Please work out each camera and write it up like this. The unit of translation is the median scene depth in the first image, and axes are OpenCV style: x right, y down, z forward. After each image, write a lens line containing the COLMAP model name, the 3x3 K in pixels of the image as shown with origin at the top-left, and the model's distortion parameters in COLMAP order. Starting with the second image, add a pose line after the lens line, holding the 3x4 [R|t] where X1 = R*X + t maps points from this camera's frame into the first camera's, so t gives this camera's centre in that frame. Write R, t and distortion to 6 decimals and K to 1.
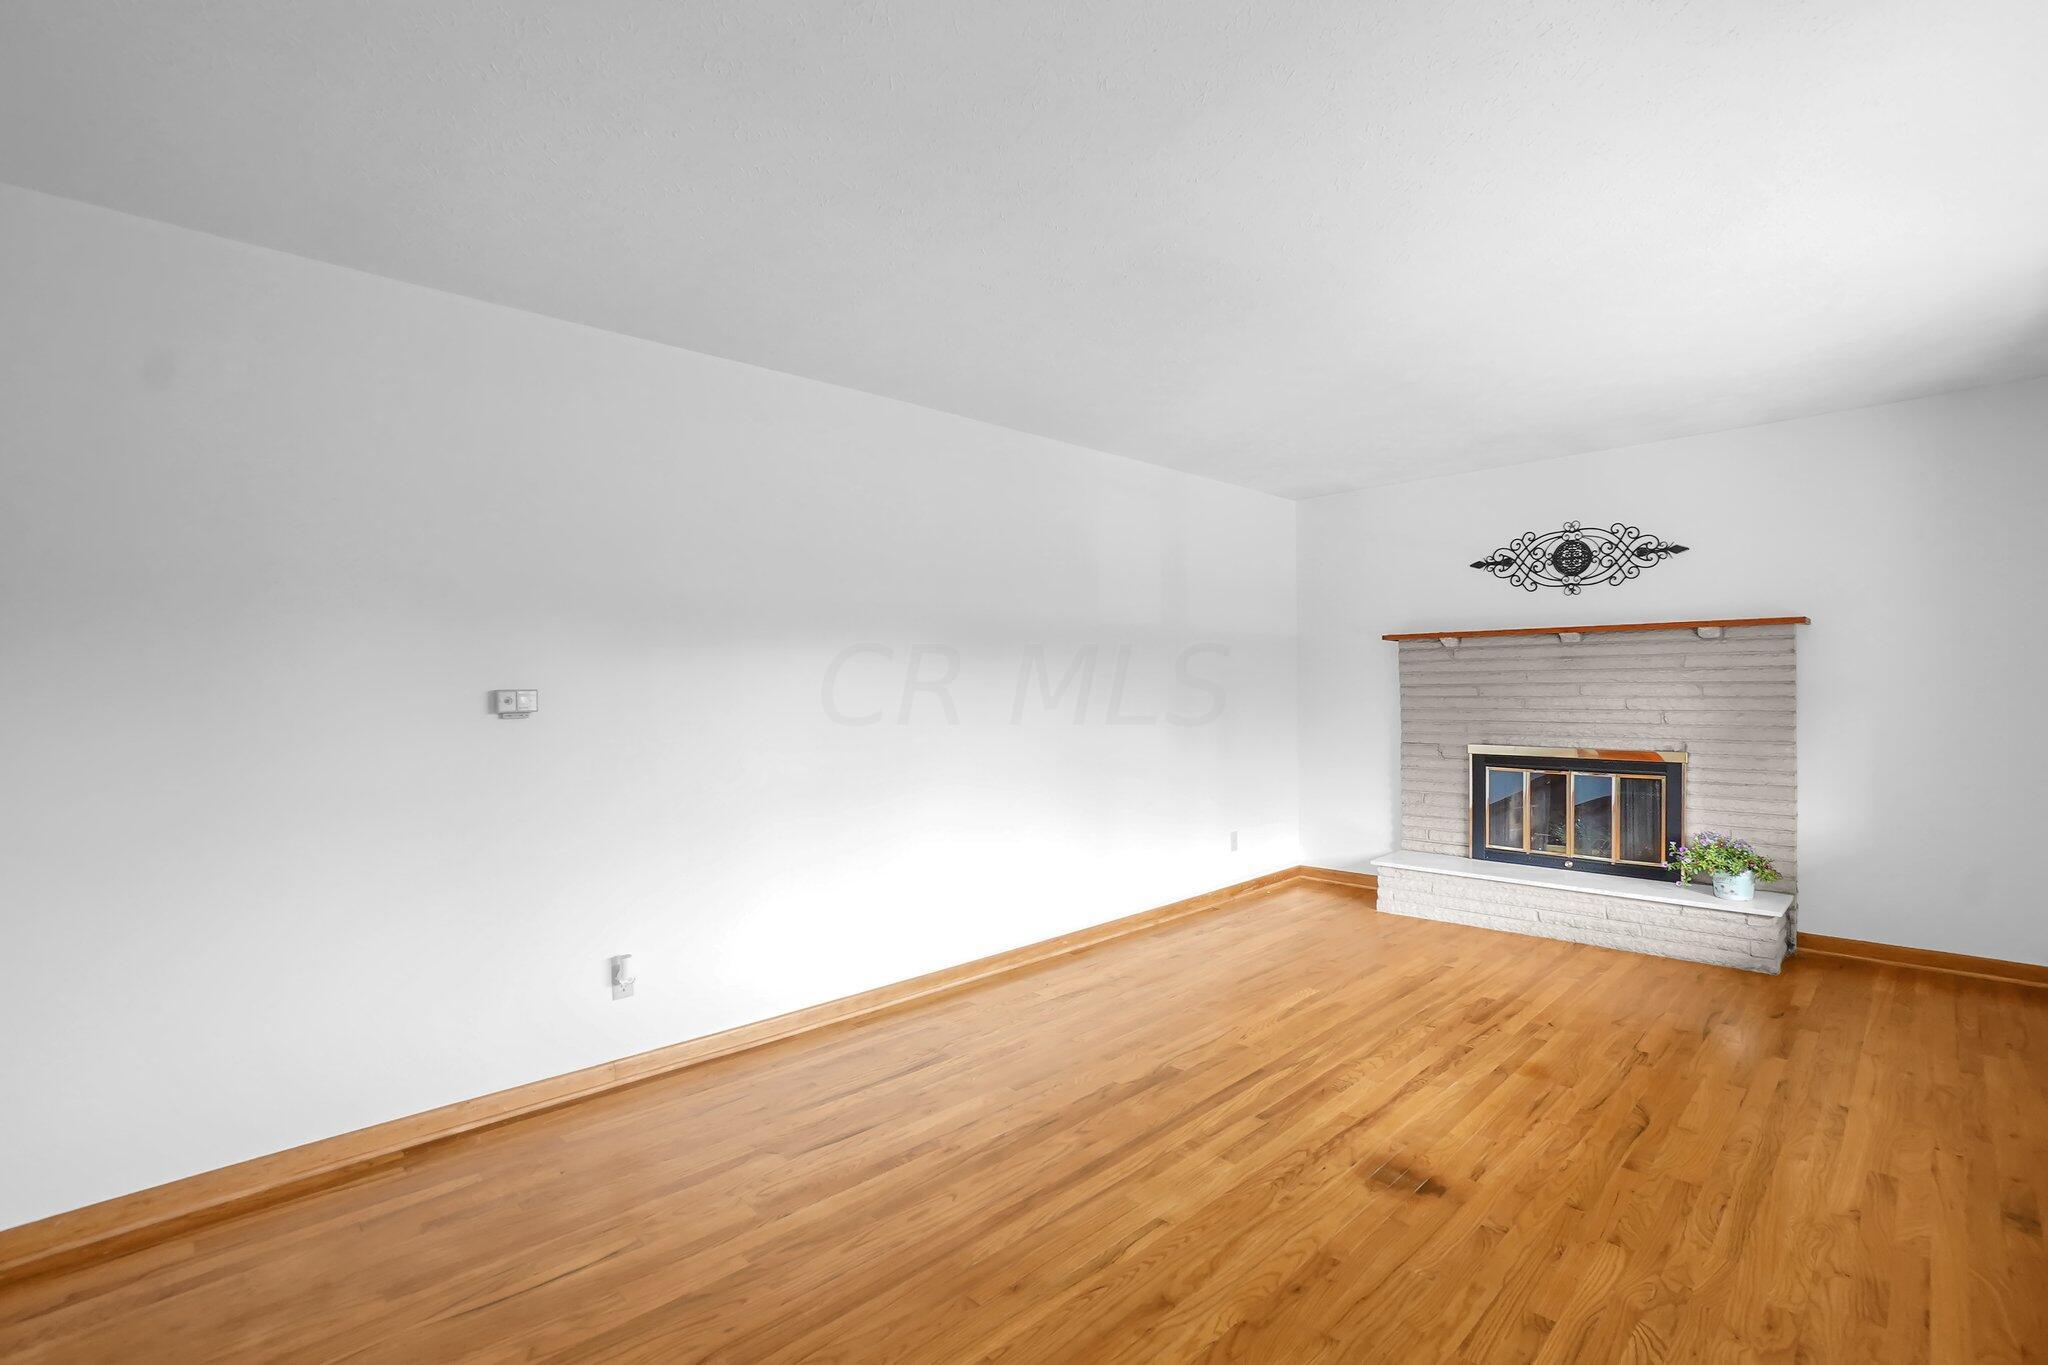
lens RADIAL K [[938.2, 0, 1023.0], [0, 938.2, 684.2], [0, 0, 1]] dist [-0.000982, 0.000214]
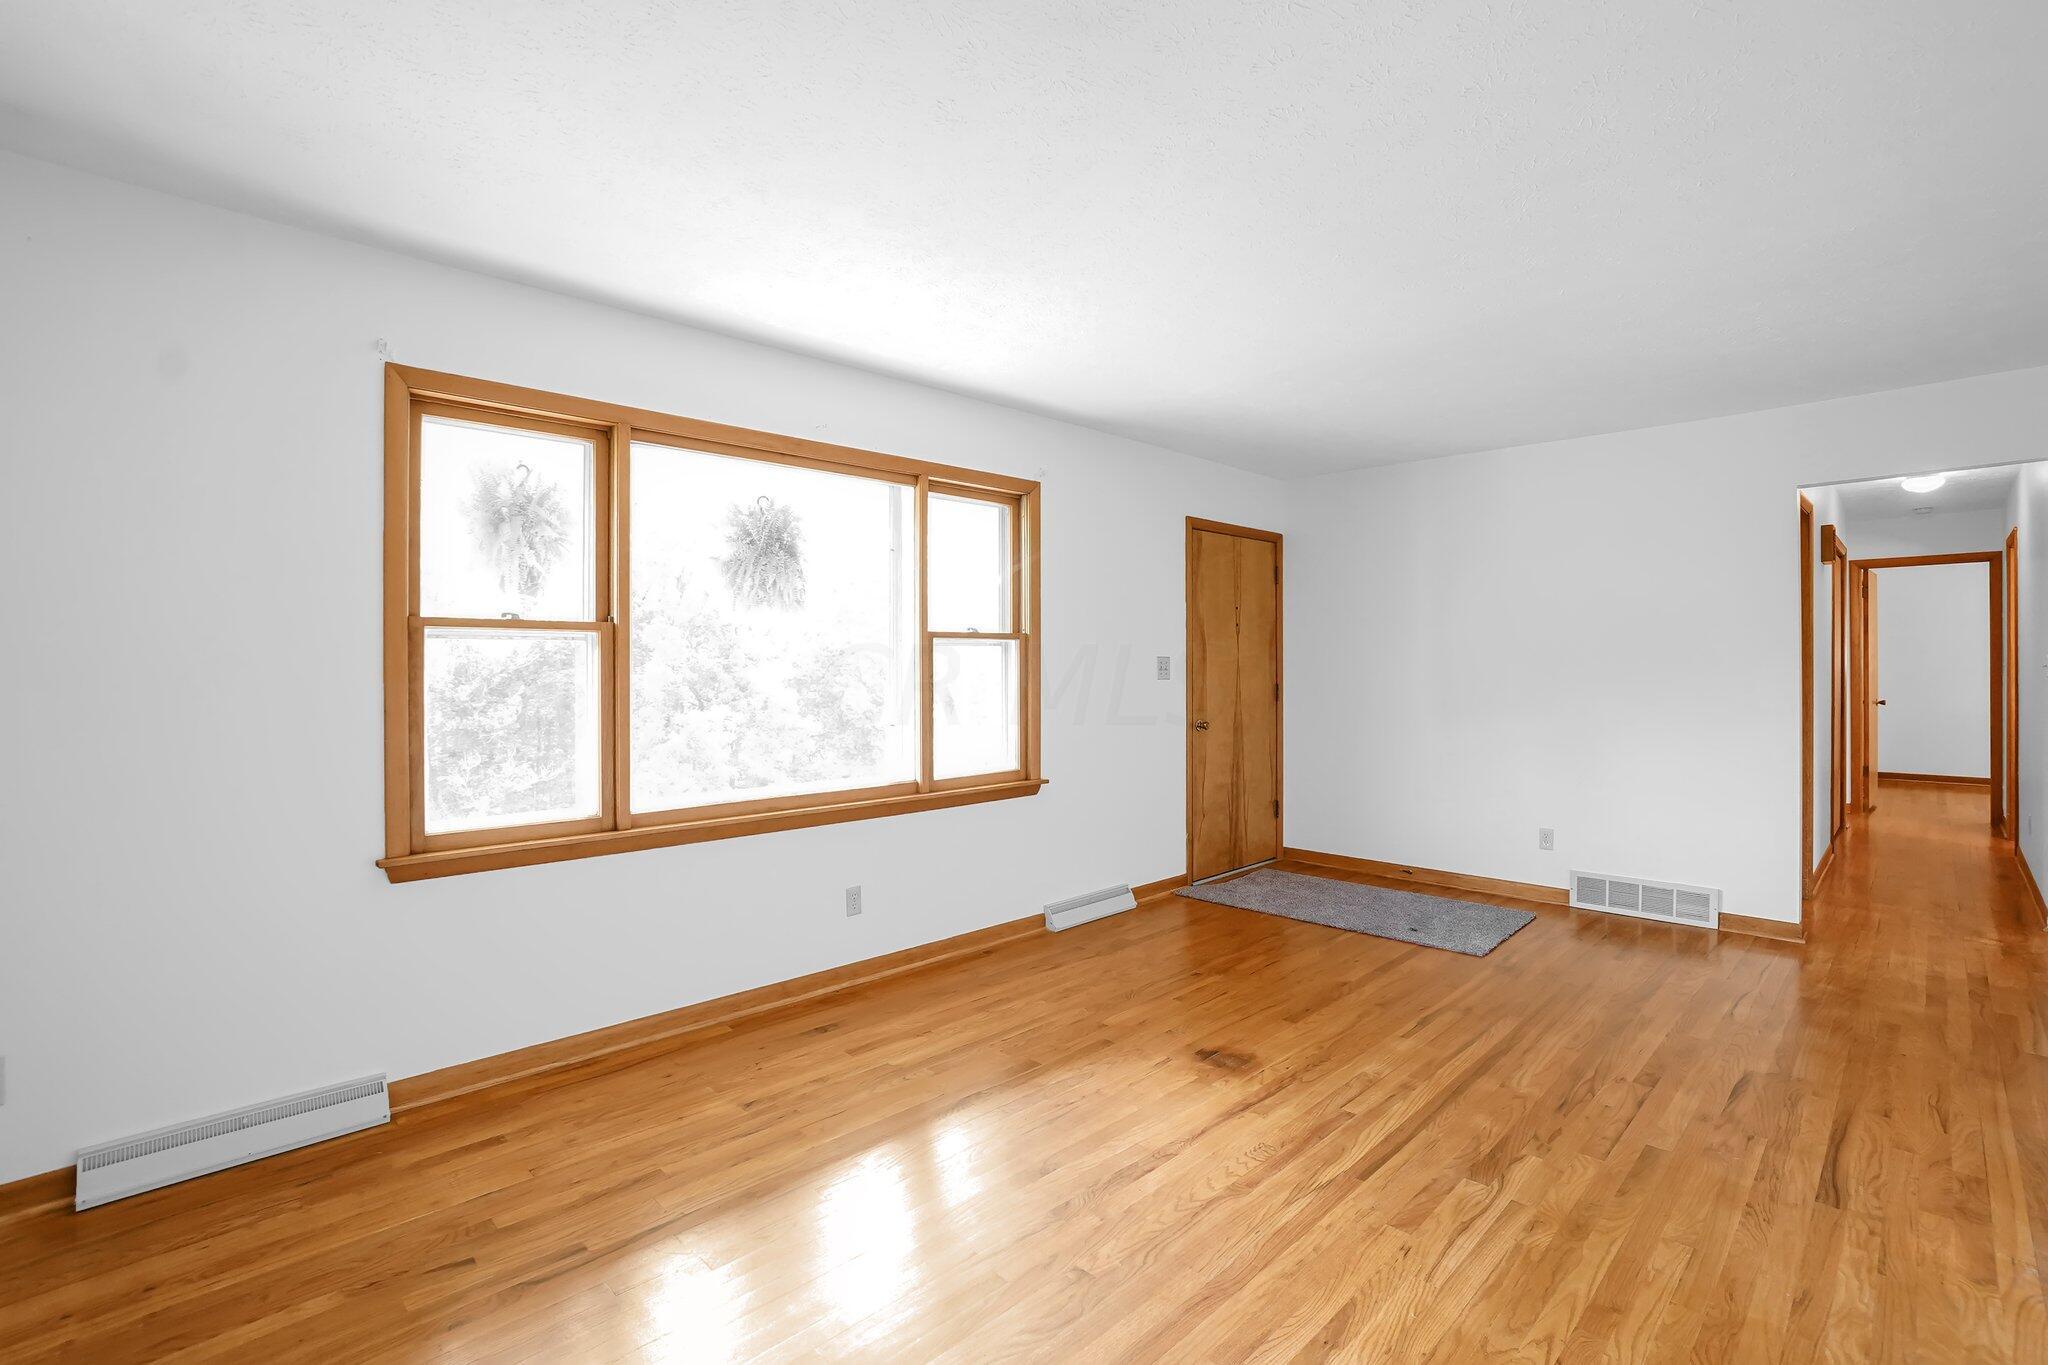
lens RADIAL K [[938.2, 0, 1024.9], [0, 938.2, 675.2], [0, 0, 1]] dist [-0.000982, 0.000214]
pose [[-0.999981, 0.005784, -0.002176, 0.627466], [0.005774, 0.999974, 0.004300, 0.005699], [0.002201, 0.004288, -0.999988, 2.097801]]
